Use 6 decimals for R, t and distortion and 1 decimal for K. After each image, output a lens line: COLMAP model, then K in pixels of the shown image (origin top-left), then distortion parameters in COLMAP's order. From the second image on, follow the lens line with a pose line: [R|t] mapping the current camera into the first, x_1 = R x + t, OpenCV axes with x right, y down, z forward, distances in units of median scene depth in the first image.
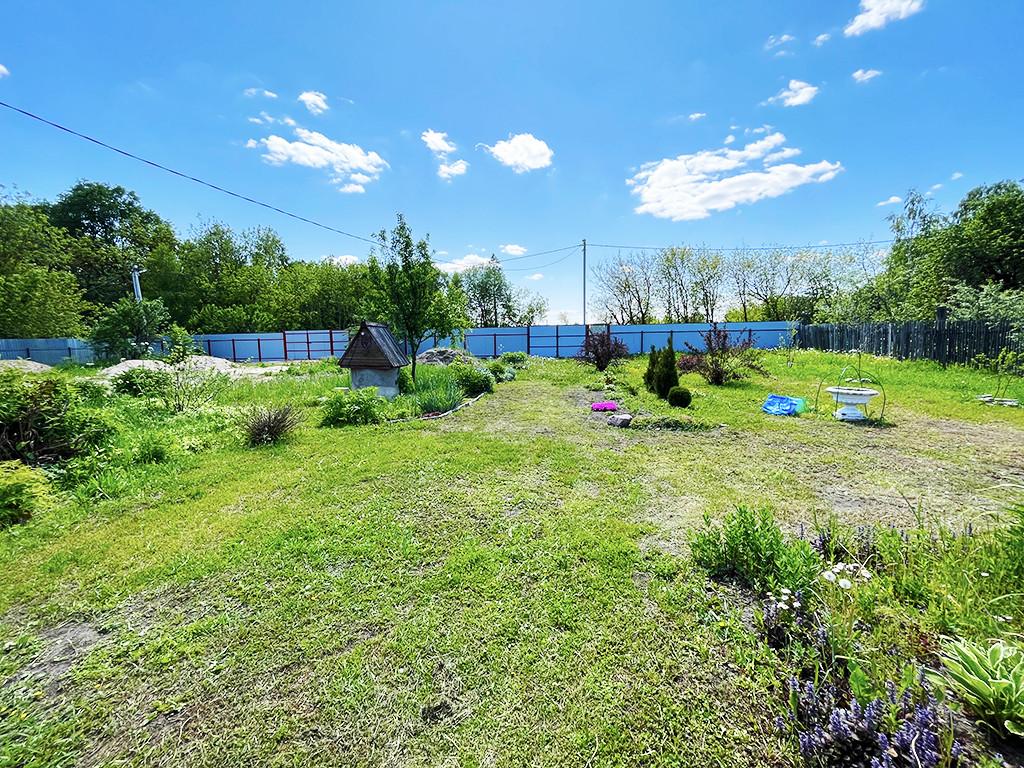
lens RADIAL K [[408.7, 0, 513.4], [0, 408.7, 383.6], [0, 0, 1]] dist [-0.001147, -0.000132]
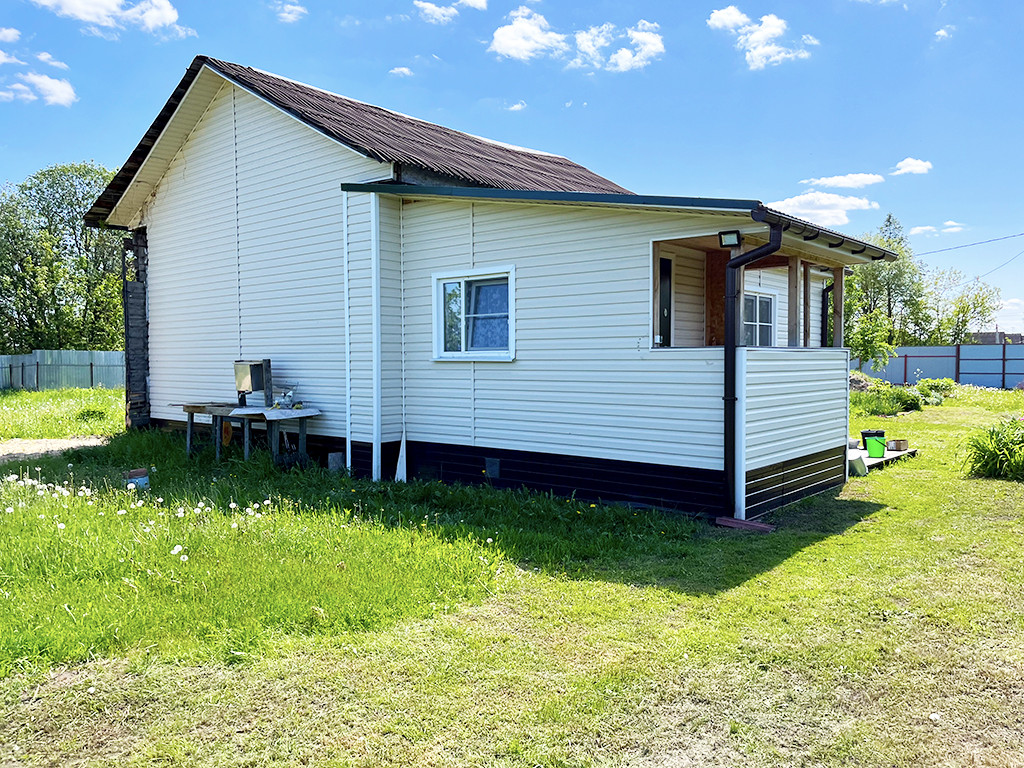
lens RADIAL K [[767.9, 0, 511.3], [0, 767.9, 386.4], [0, 0, 1]] dist [0.007836, 0.003585]
pose [[0.885251, 0.022529, -0.464568, -0.011147], [-0.055652, 0.996781, -0.057708, 0.022606], [0.461772, 0.076940, 0.883655, -0.232265]]
